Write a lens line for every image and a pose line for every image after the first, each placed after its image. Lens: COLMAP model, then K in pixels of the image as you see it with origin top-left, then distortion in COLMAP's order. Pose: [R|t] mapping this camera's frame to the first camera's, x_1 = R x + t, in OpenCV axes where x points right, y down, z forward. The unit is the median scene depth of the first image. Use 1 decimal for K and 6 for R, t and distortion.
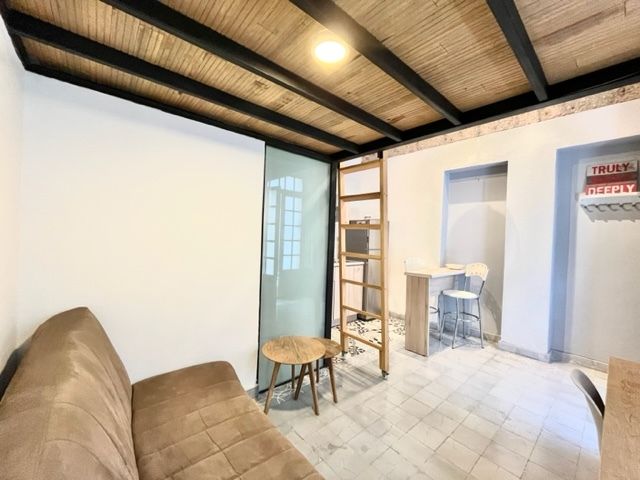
lens RADIAL K [[261.4, 0, 319.4], [0, 261.4, 236.9], [0, 0, 1]] dist [-0.004076, 0.000836]
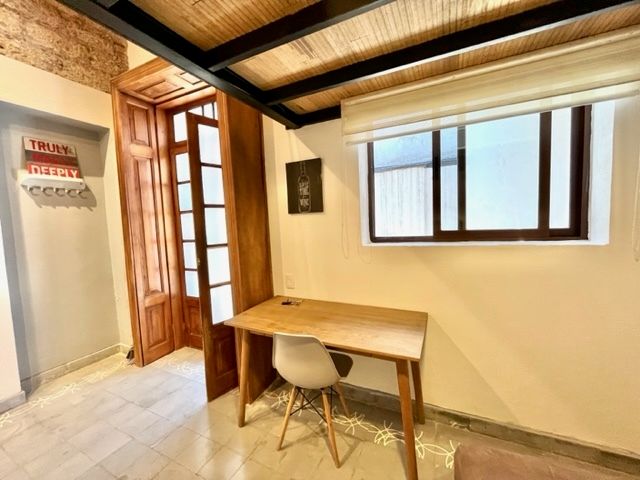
lens RADIAL K [[261.4, 0, 321.3], [0, 261.4, 238.3], [0, 0, 1]] dist [-0.004076, 0.000836]
pose [[-0.408597, -0.079047, 0.909285, -0.081173], [0.035235, 0.994134, 0.102256, -0.014365], [-0.912034, 0.073821, -0.403415, 0.539174]]
